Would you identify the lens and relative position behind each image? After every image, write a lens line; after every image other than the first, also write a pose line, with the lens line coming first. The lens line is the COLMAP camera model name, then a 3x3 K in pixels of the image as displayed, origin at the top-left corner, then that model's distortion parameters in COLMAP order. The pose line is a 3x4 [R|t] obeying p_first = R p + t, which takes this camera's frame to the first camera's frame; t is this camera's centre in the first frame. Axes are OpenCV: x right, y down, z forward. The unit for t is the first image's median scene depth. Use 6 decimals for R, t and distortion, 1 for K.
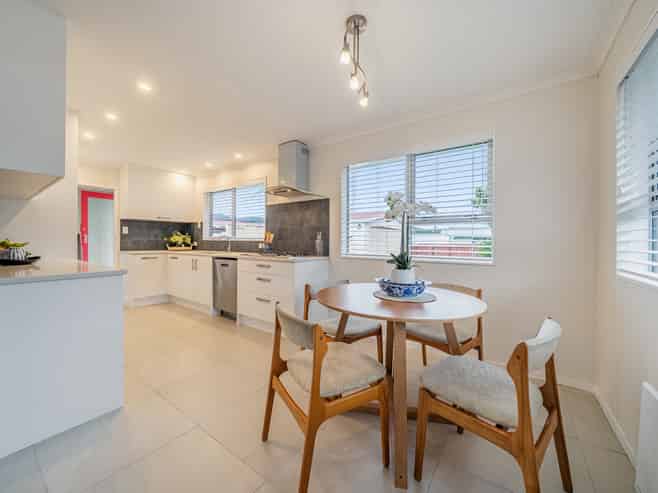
lens RADIAL K [[261.5, 0, 331.1], [0, 261.5, 245.4], [0, 0, 1]] dist [-0.008256, 0.000067]
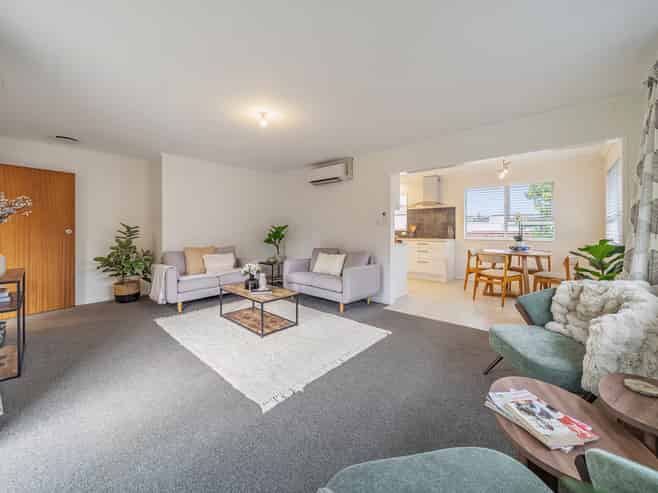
lens RADIAL K [[261.5, 0, 331.9], [0, 261.5, 244.5], [0, 0, 1]] dist [-0.008256, 0.000067]
pose [[0.995738, -0.005039, -0.092092, -0.583287], [0.009602, 0.998744, 0.049171, -0.013429], [0.091728, -0.049846, 0.994536, -0.765020]]
